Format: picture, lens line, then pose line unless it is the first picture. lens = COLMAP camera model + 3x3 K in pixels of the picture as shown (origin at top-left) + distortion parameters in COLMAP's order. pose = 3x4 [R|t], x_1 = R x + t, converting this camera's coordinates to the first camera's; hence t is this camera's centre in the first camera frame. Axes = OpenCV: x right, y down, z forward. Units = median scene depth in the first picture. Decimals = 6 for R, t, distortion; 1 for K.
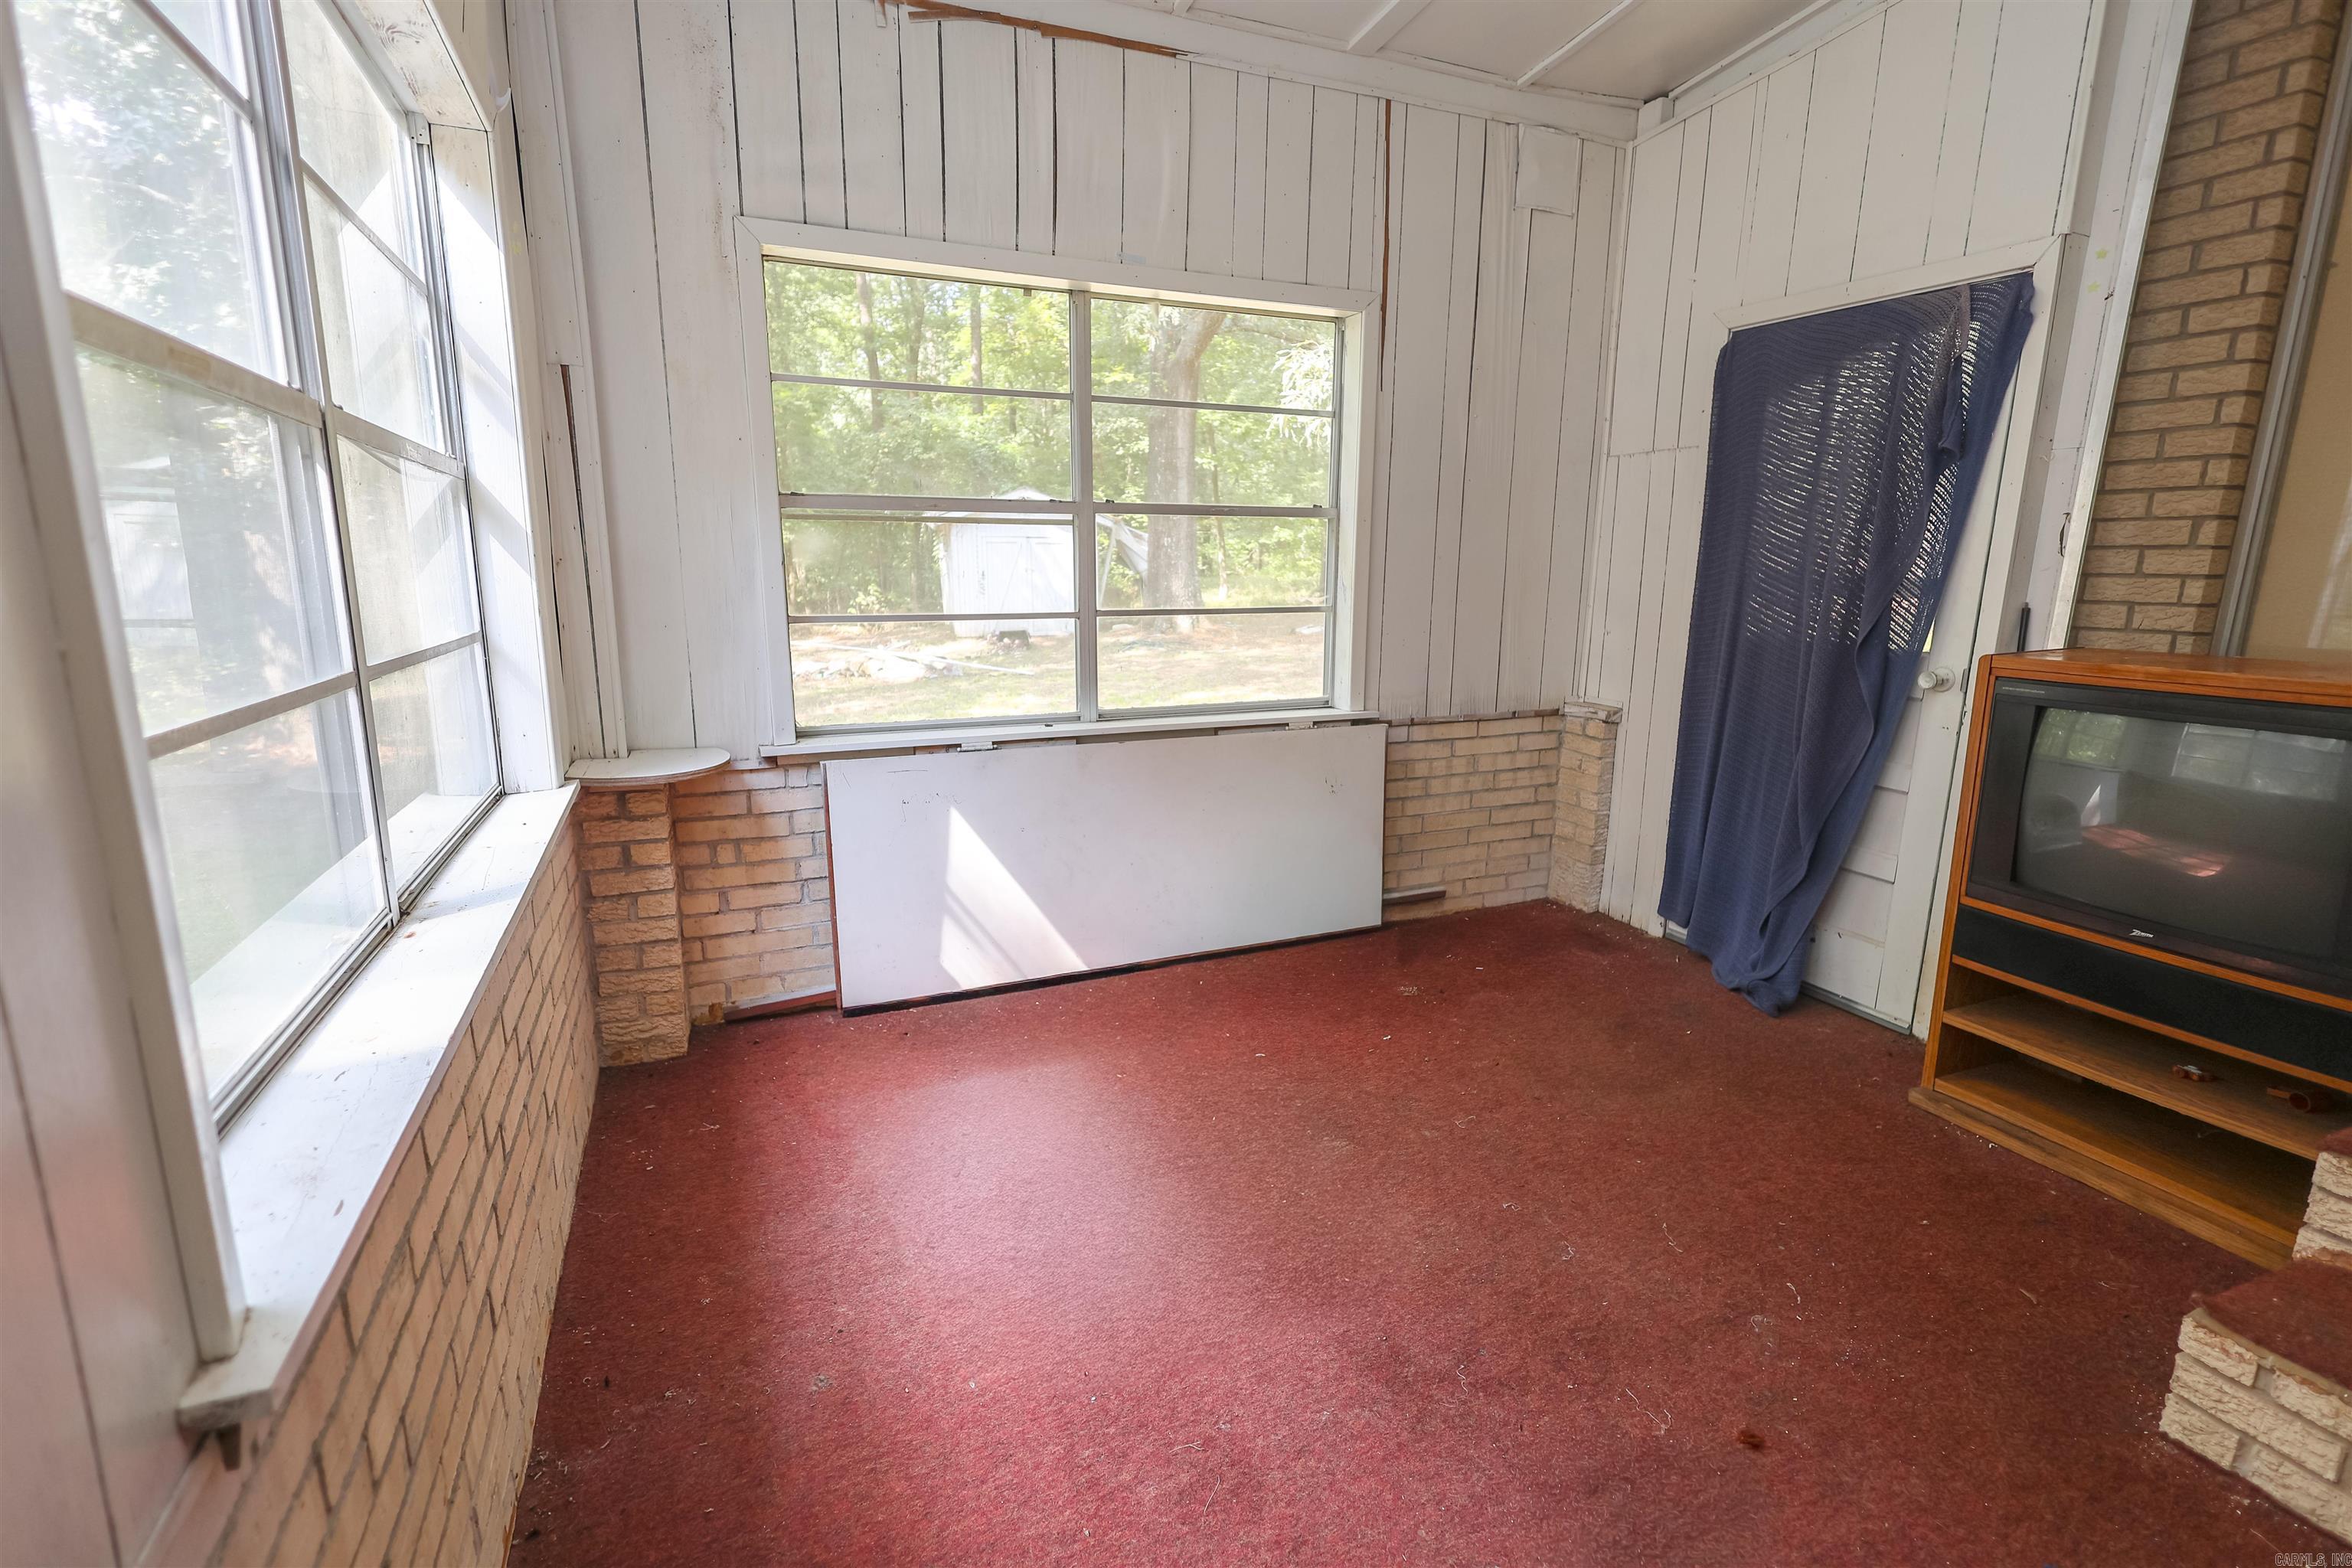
lens RADIAL K [[1082.2, 0, 1174.5], [0, 1082.2, 789.2], [0, 0, 1]] dist [-0.001318, 0.000094]
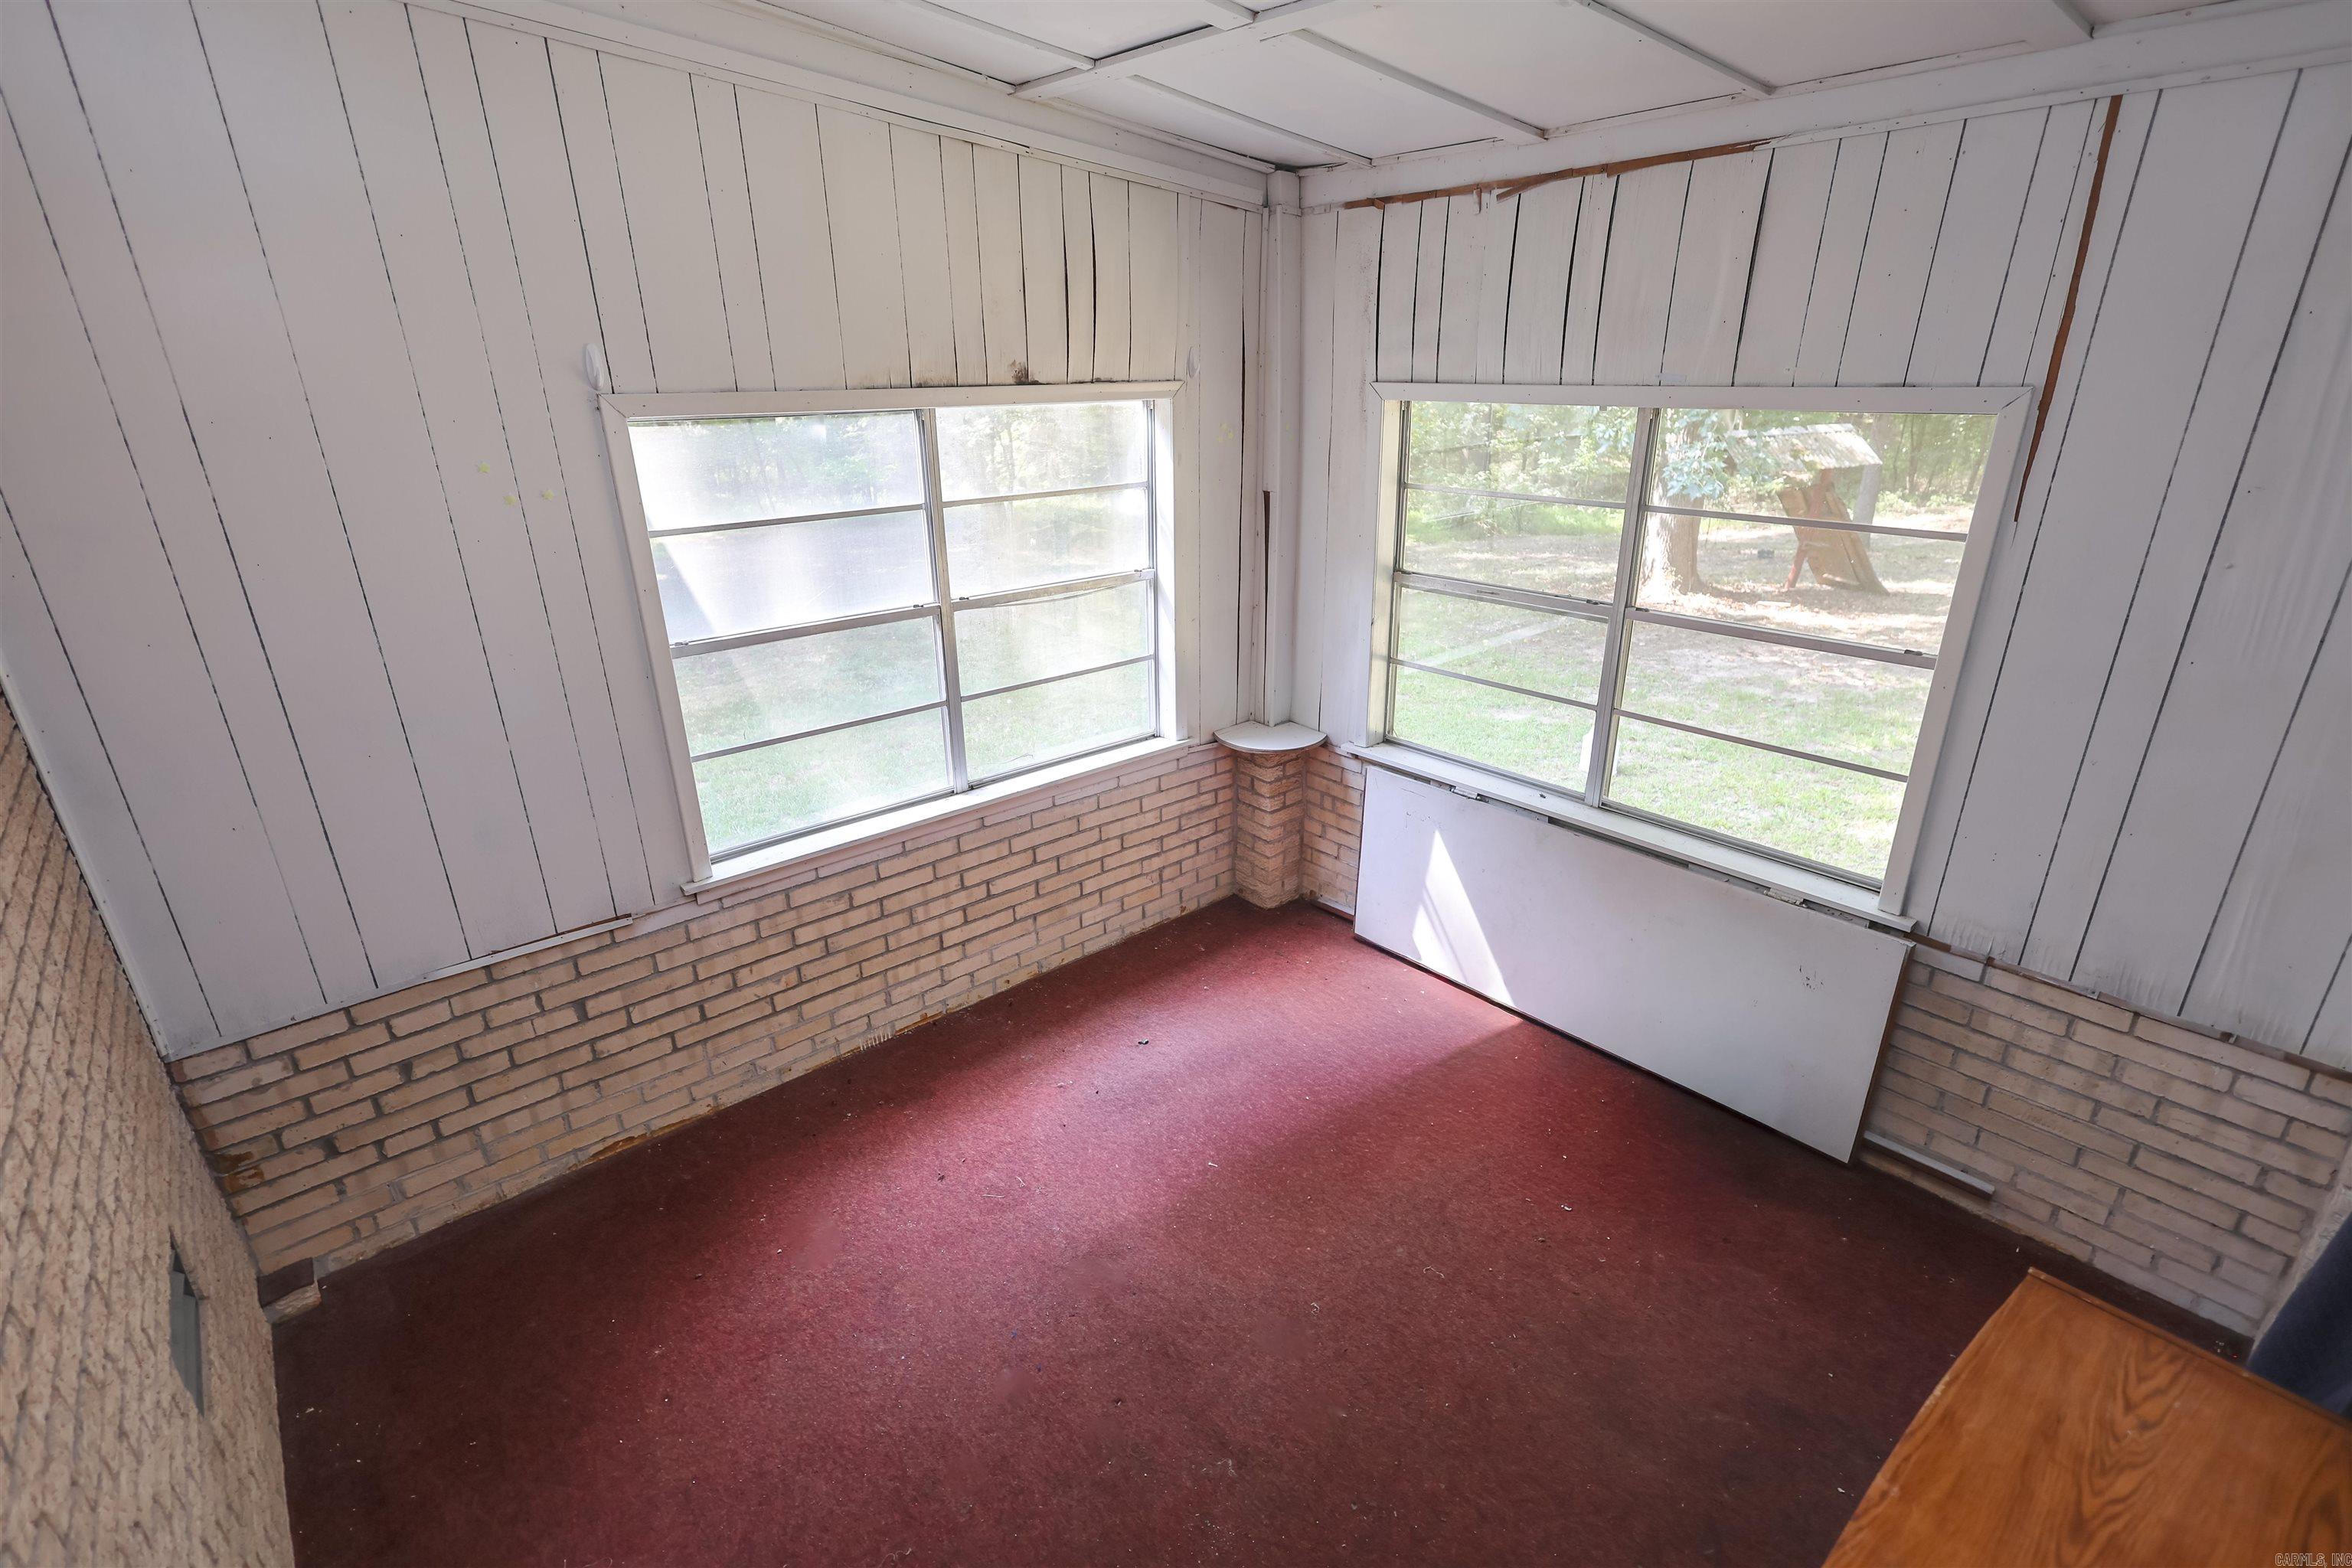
lens RADIAL K [[1082.2, 0, 1174.5], [0, 1082.2, 789.2], [0, 0, 1]] dist [-0.001318, 0.000094]
pose [[0.295731, 0.344271, -0.891079, 0.778224], [-0.183893, 0.935871, 0.300546, -0.337344], [0.937404, 0.074982, 0.340075, 0.266751]]
